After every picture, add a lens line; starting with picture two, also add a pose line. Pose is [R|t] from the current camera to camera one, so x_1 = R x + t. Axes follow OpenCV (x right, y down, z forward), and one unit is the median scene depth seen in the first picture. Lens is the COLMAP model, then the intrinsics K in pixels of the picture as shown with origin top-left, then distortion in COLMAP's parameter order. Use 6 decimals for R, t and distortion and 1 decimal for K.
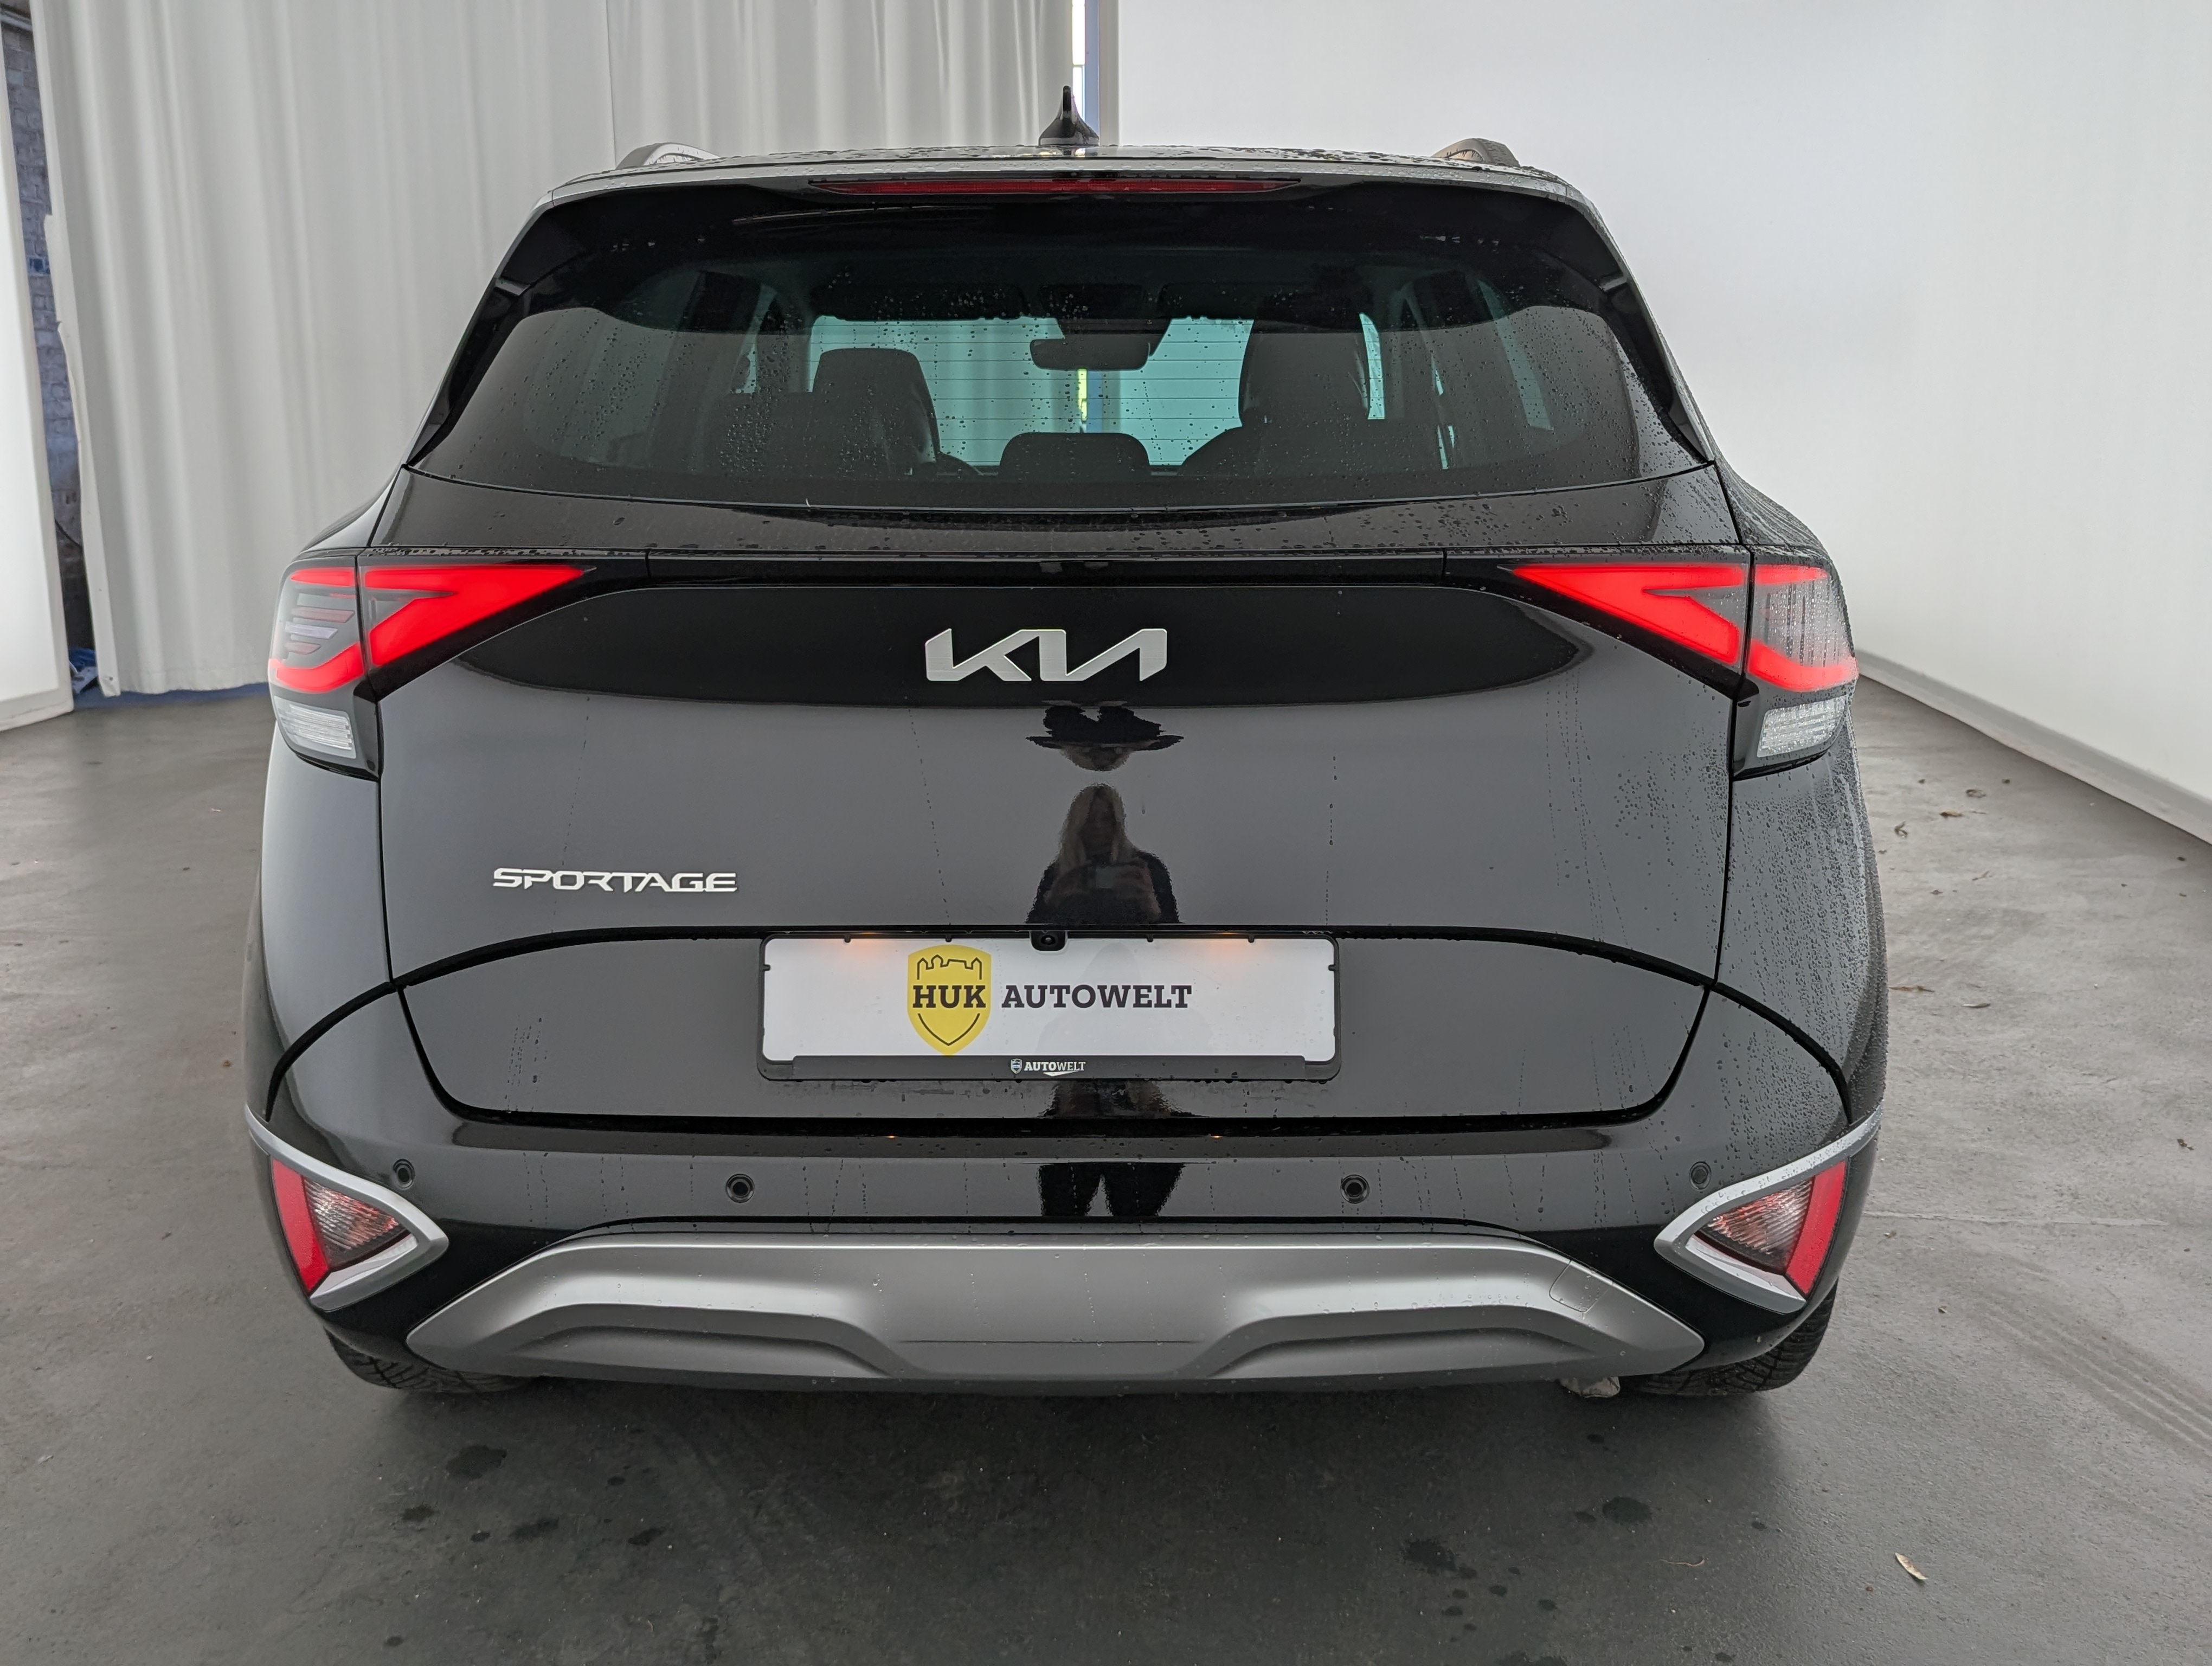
lens RADIAL K [[2146.4, 0, 1100.2], [0, 2146.4, 827.8], [0, 0, 1]] dist [0.029460, 0.000000]
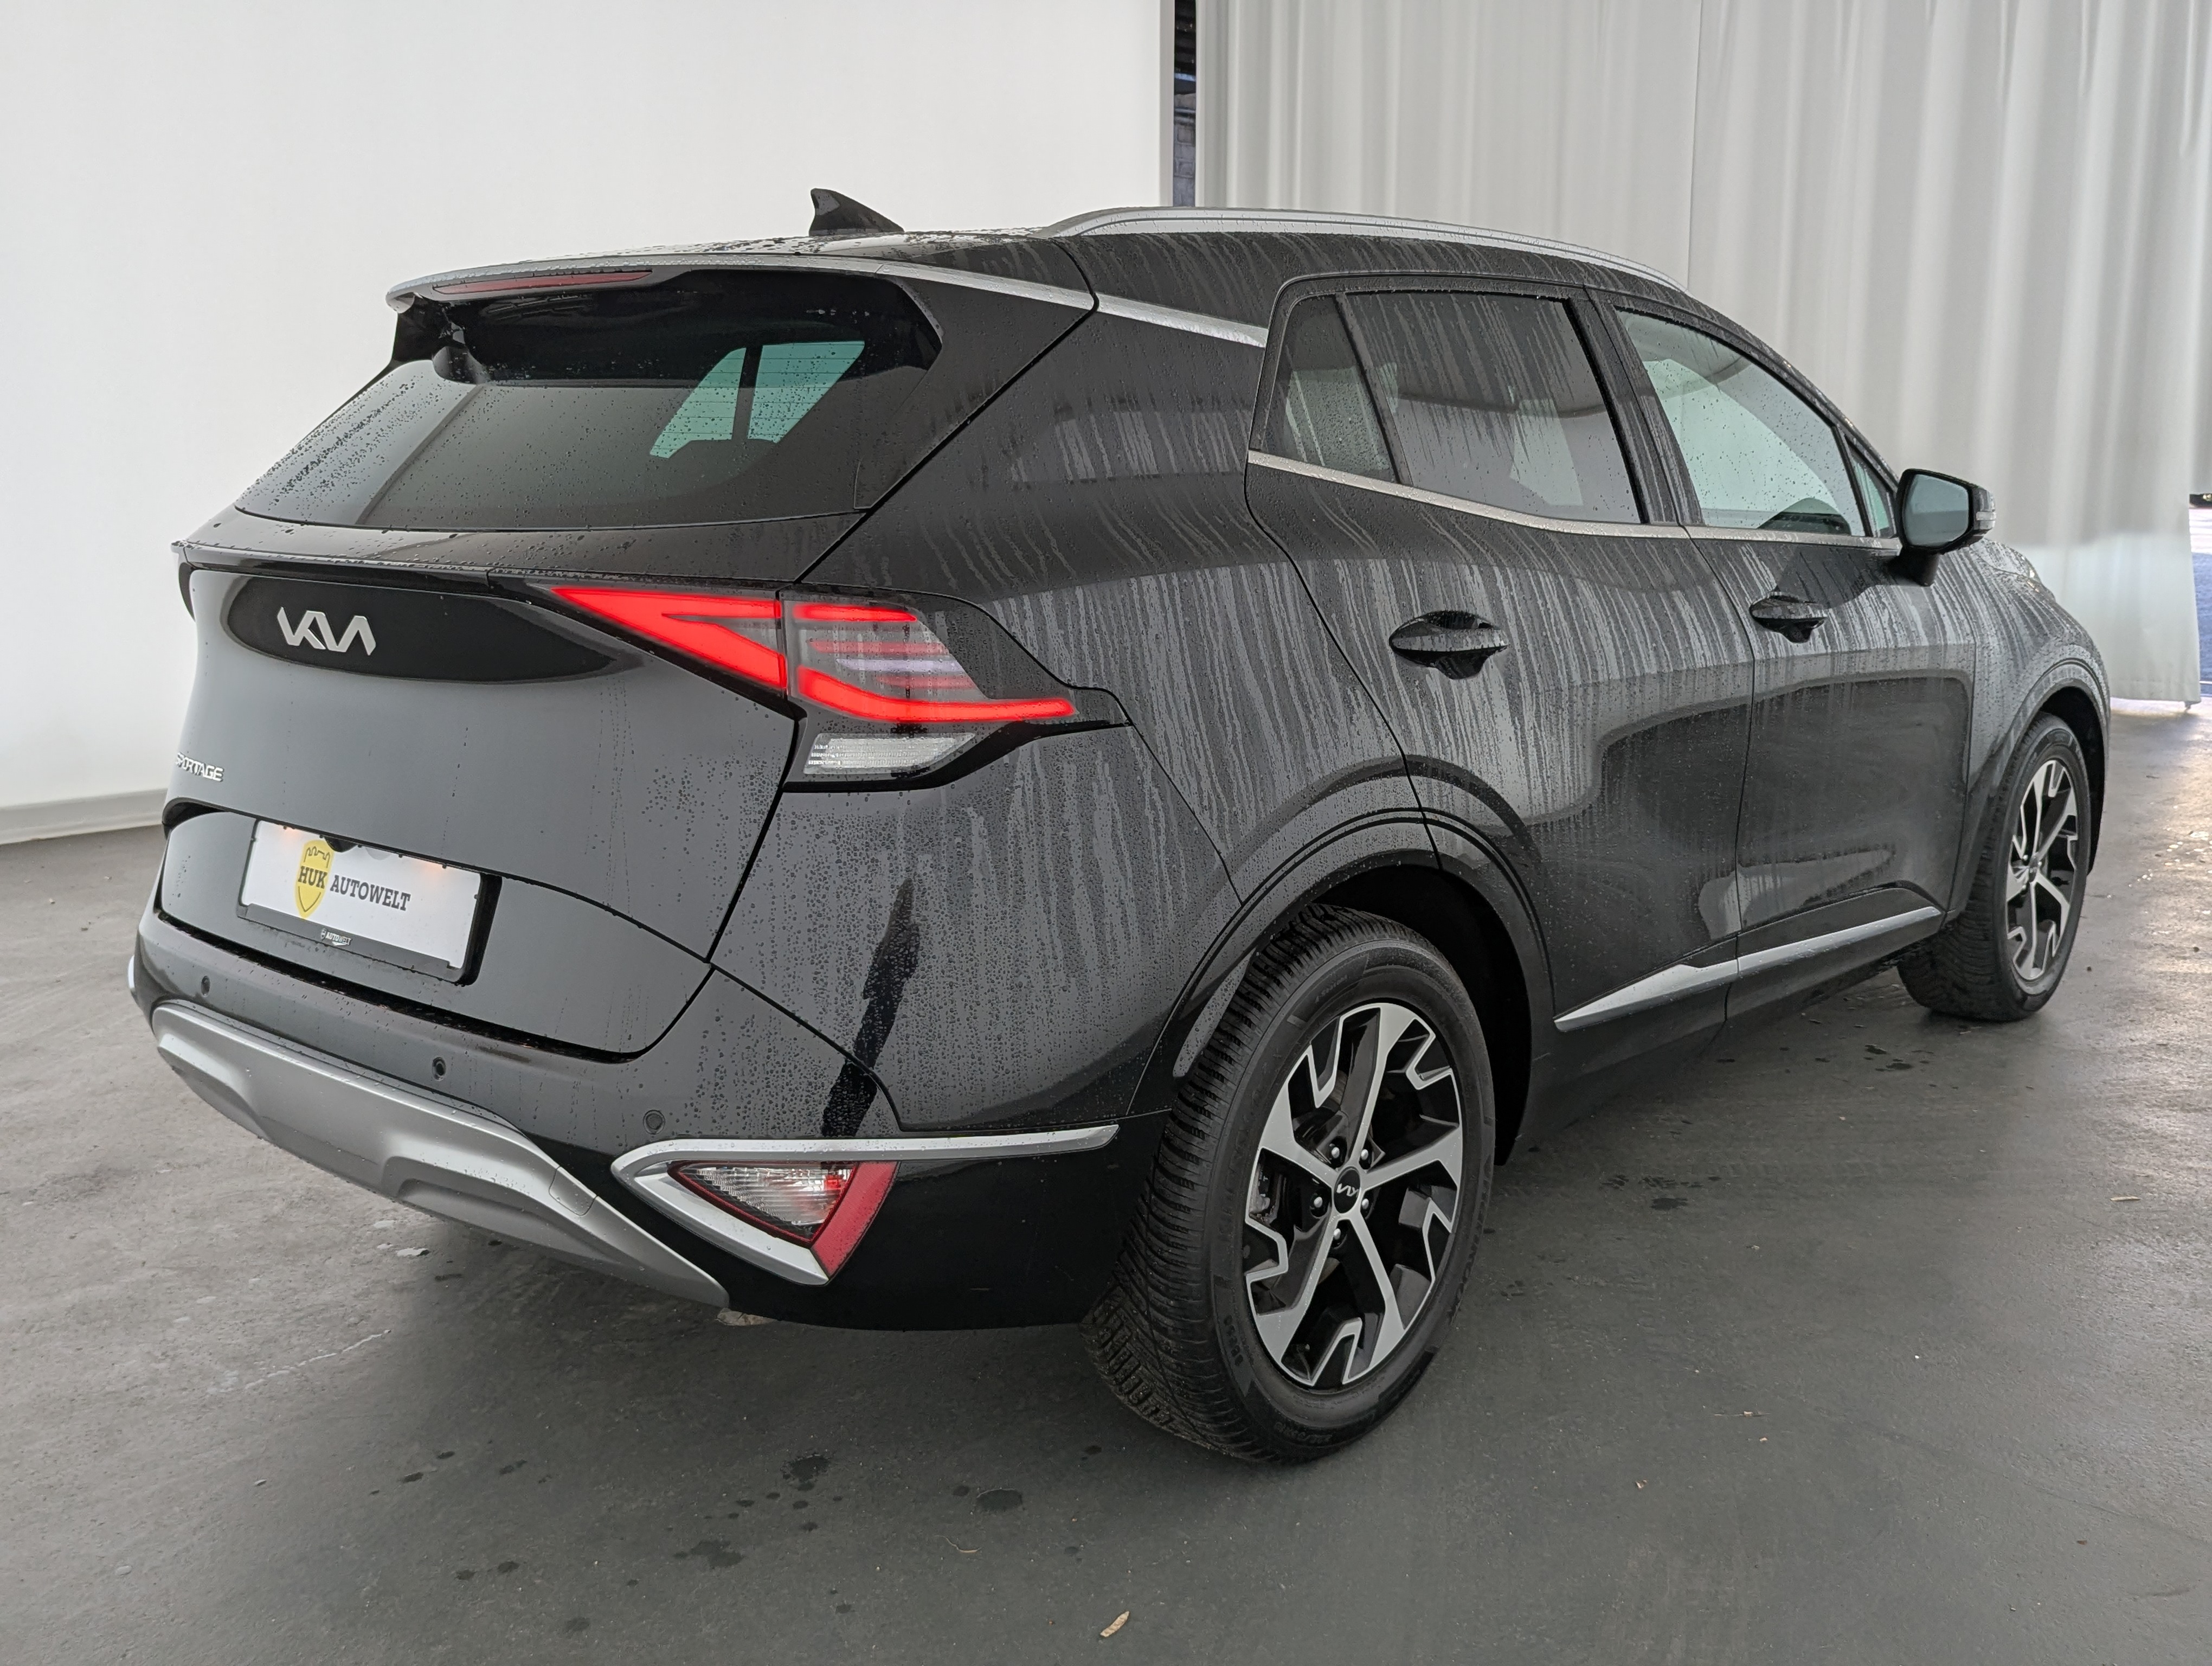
lens RADIAL K [[2146.4, 0, 1112.7], [0, 2146.4, 839.0], [0, 0, 1]] dist [0.029460, 0.000000]
pose [[0.767602, 0.127227, -0.628172, 1.172997], [-0.137956, 0.989924, 0.031917, -0.059556], [0.625903, 0.062160, 0.777420, 0.247765]]
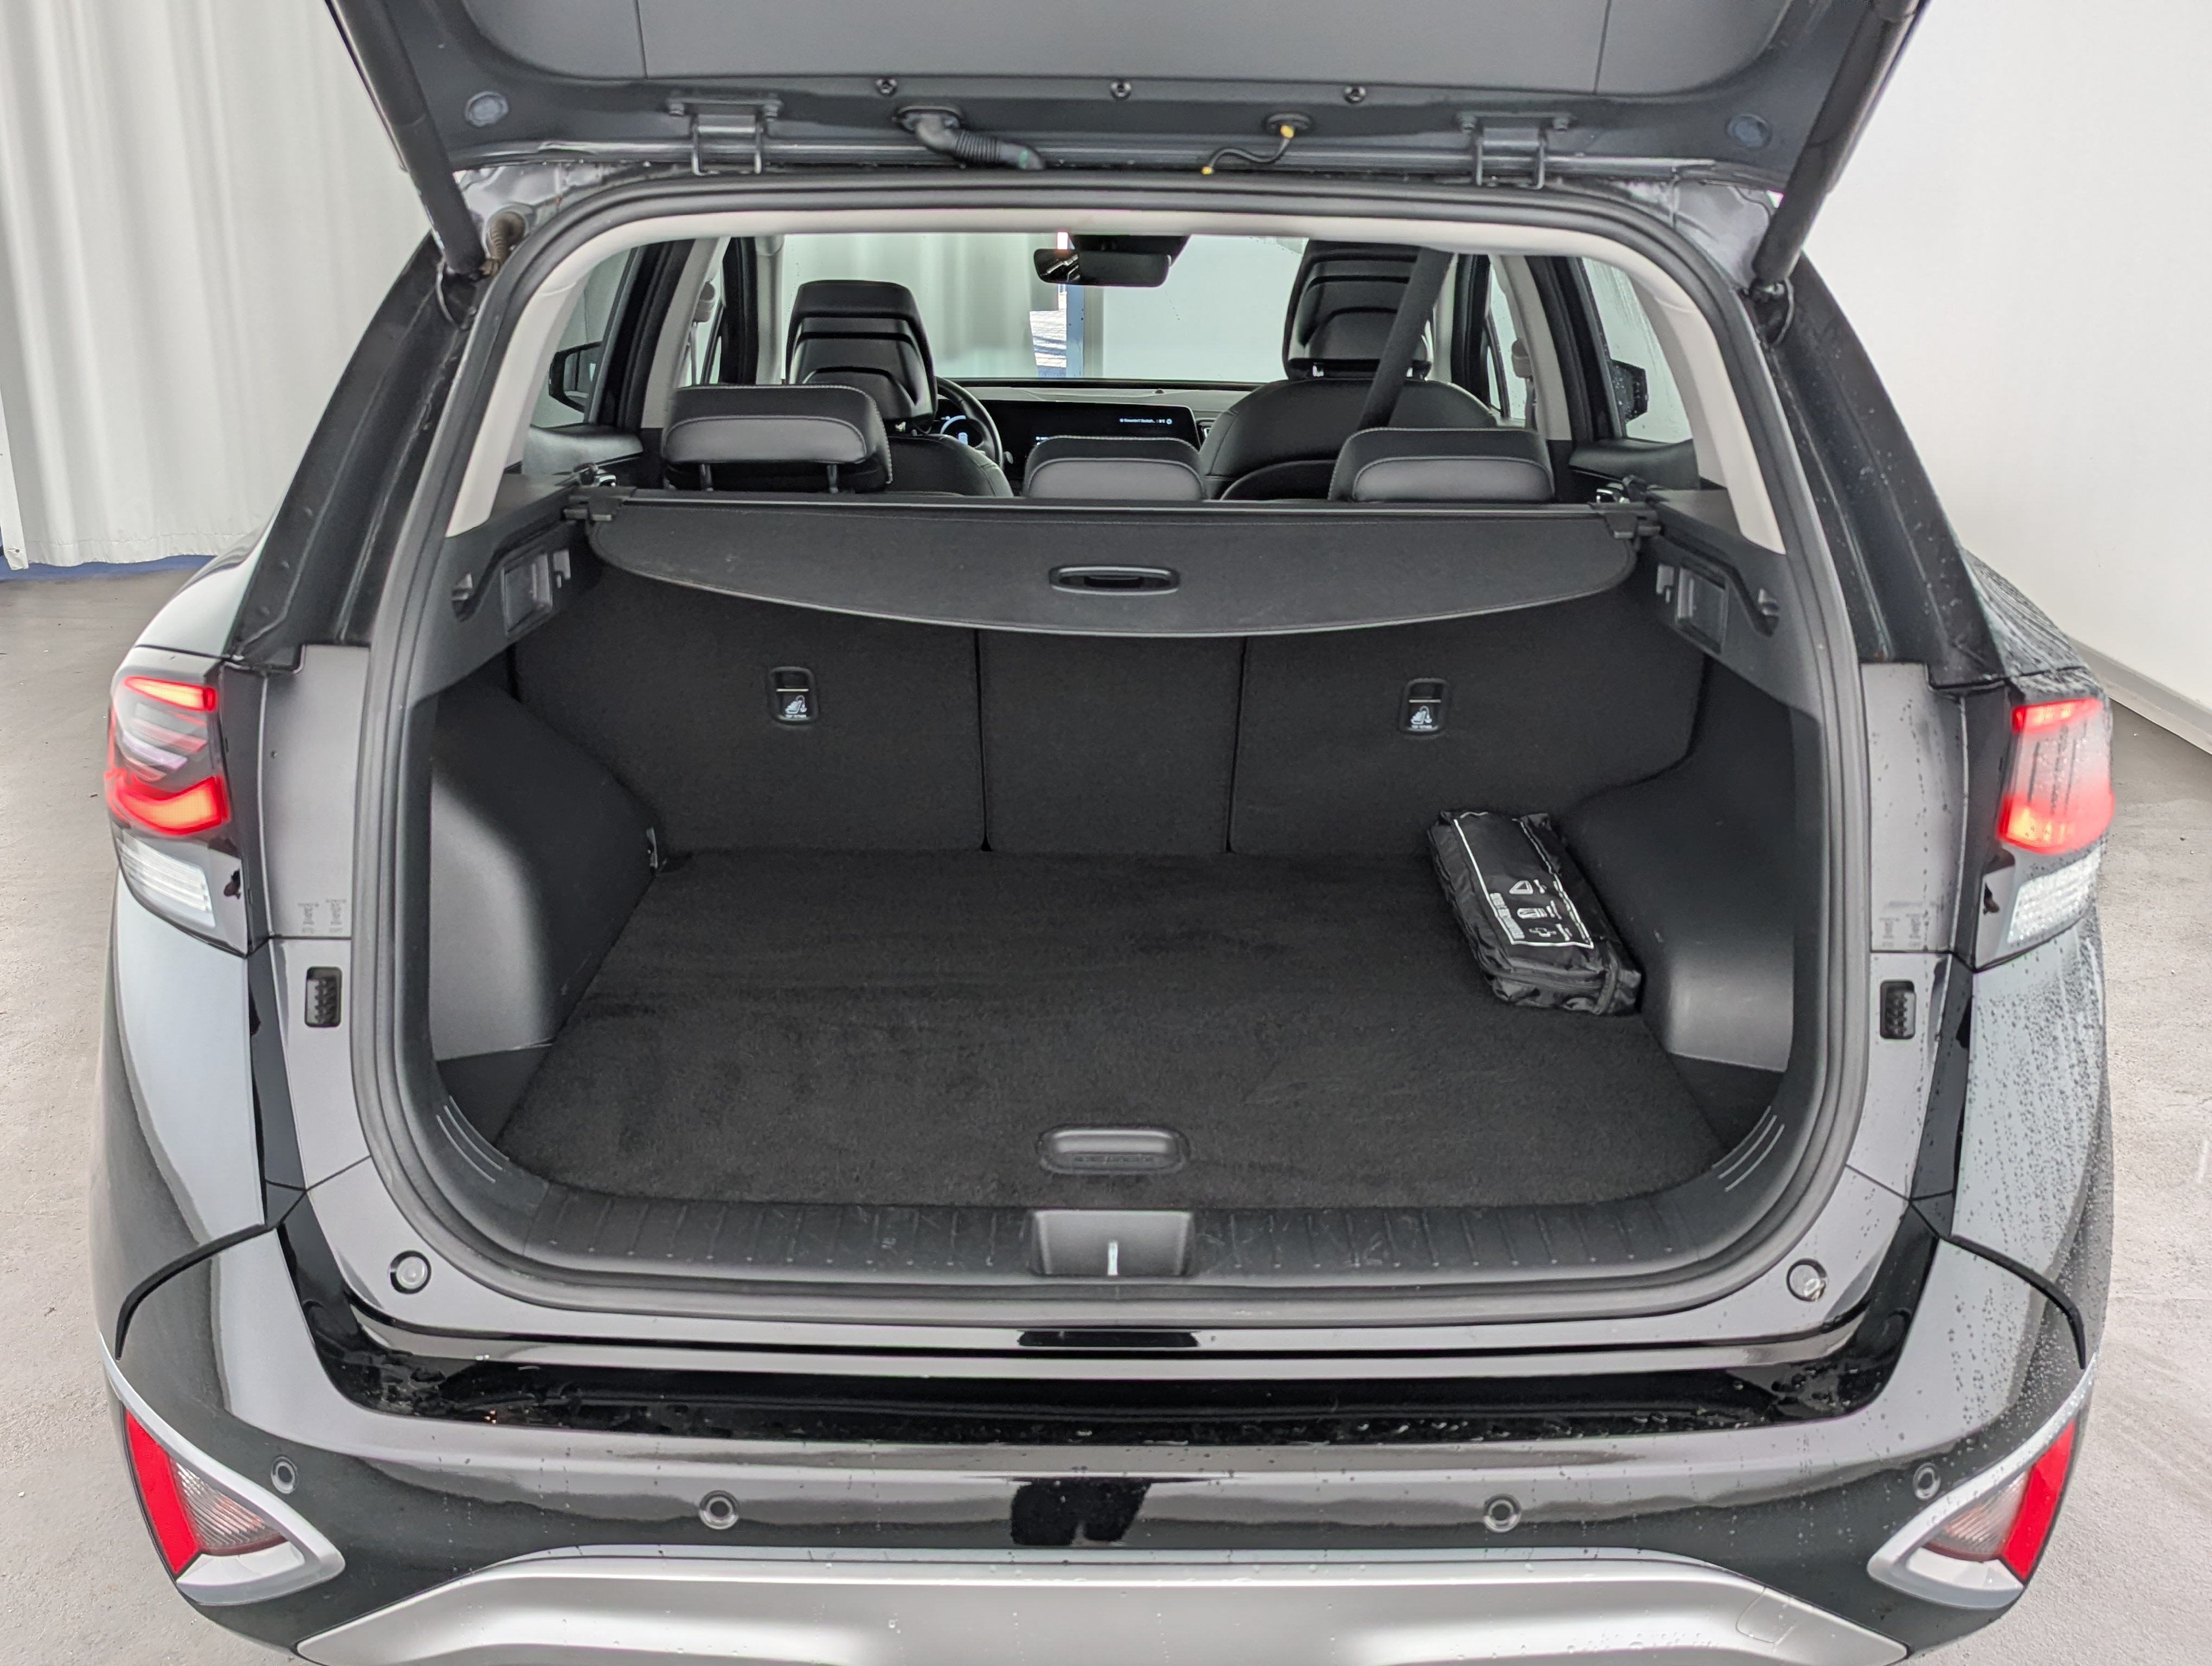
lens RADIAL K [[2146.4, 0, 1133.7], [0, 2146.4, 869.4], [0, 0, 1]] dist [0.029460, 0.000000]
pose [[0.999418, 0.007677, 0.033243, -0.042834], [-0.010811, 0.995403, 0.095164, -0.134021], [-0.032360, -0.095468, 0.994906, 0.228695]]
